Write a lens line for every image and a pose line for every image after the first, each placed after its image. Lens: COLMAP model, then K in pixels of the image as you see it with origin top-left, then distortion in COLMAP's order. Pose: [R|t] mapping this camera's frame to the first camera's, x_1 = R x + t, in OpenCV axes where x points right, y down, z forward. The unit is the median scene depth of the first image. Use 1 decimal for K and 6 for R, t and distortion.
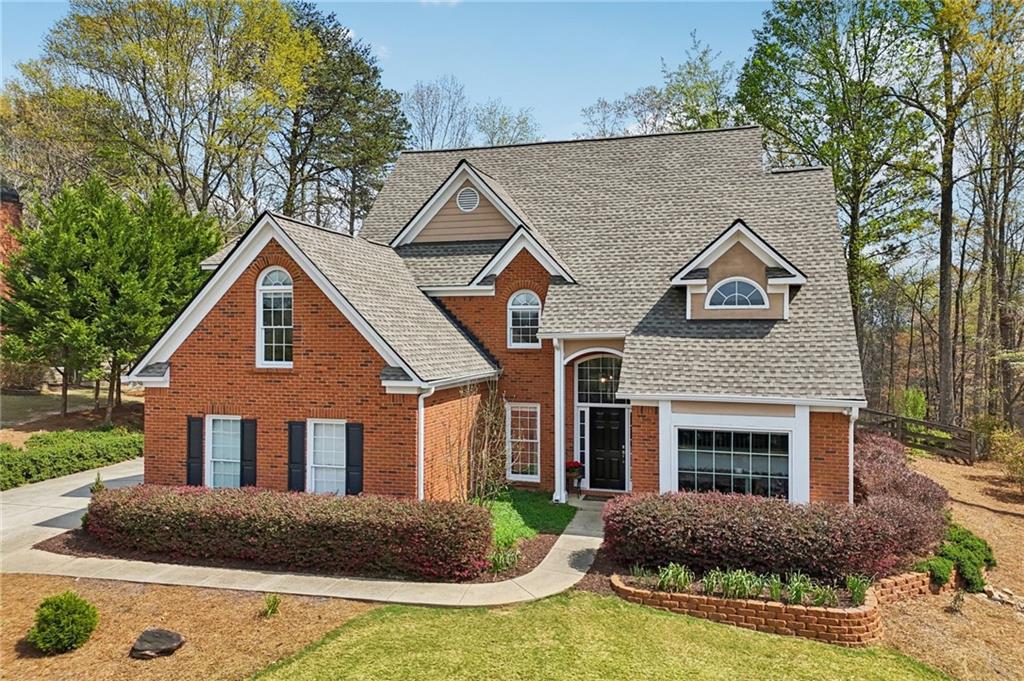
lens RADIAL K [[712.1, 0, 529.1], [0, 712.1, 390.2], [0, 0, 1]] dist [0.039249, -0.027047]
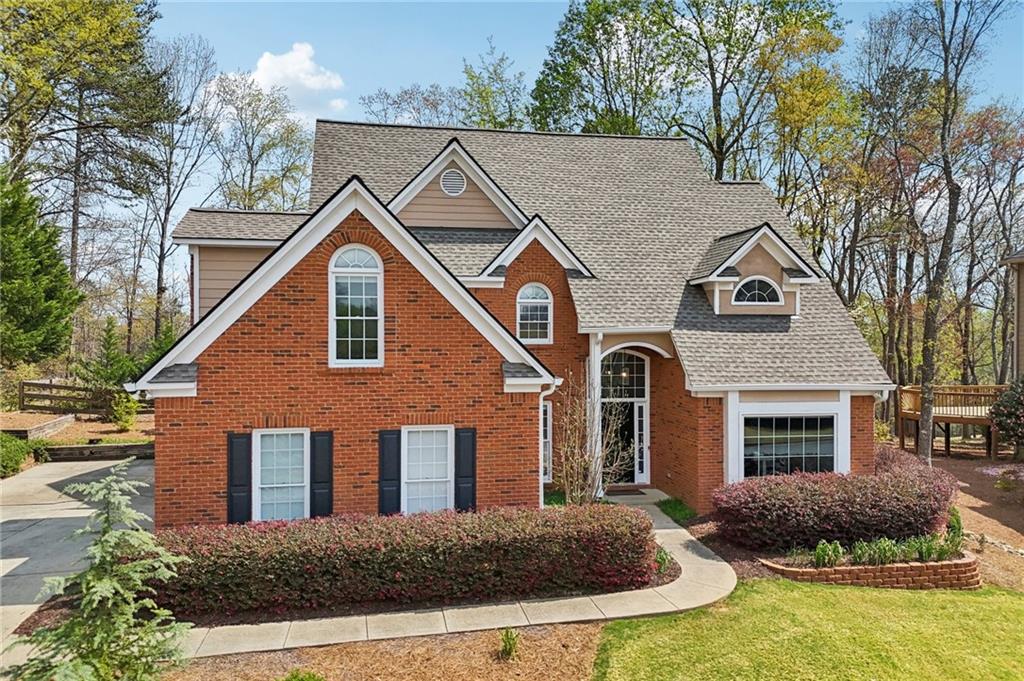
lens RADIAL K [[712.1, 0, 529.0], [0, 712.1, 393.1], [0, 0, 1]] dist [0.039249, -0.027047]
pose [[0.908514, -0.035116, 0.416375, -0.517160], [0.034729, 0.999361, 0.008507, -0.001562], [-0.416408, 0.006732, 0.909153, 0.168176]]
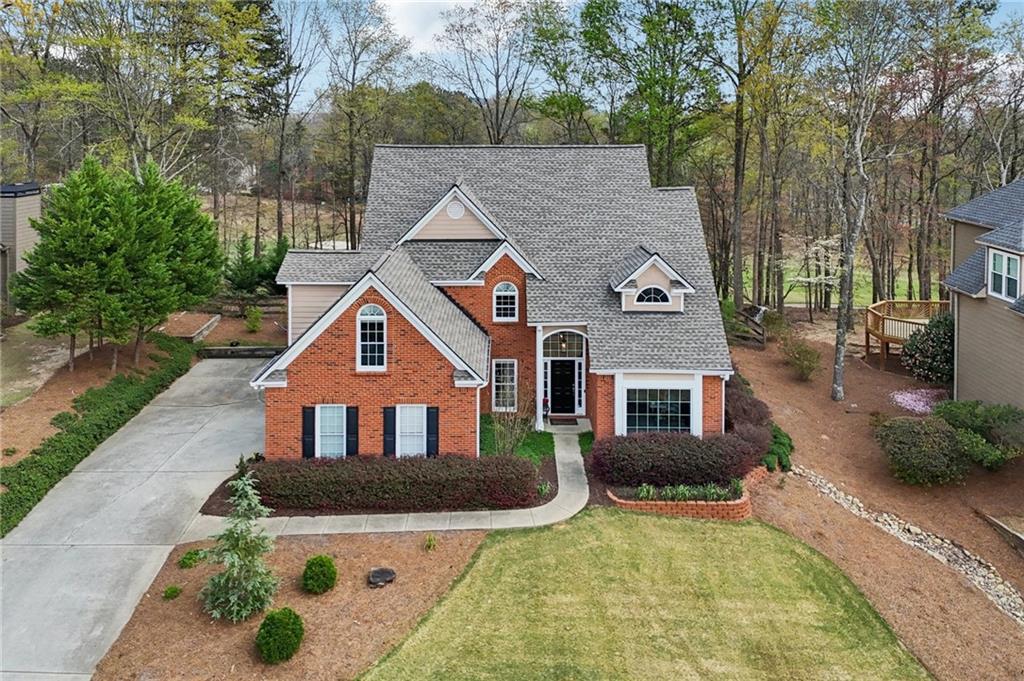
lens RADIAL K [[712.1, 0, 525.0], [0, 712.1, 247.2], [0, 0, 1]] dist [0.039249, -0.027047]
pose [[0.962410, -0.032375, 0.269663, -0.438149], [0.016703, 0.998046, 0.060212, -0.366639], [-0.271085, -0.053444, 0.961070, -0.476179]]
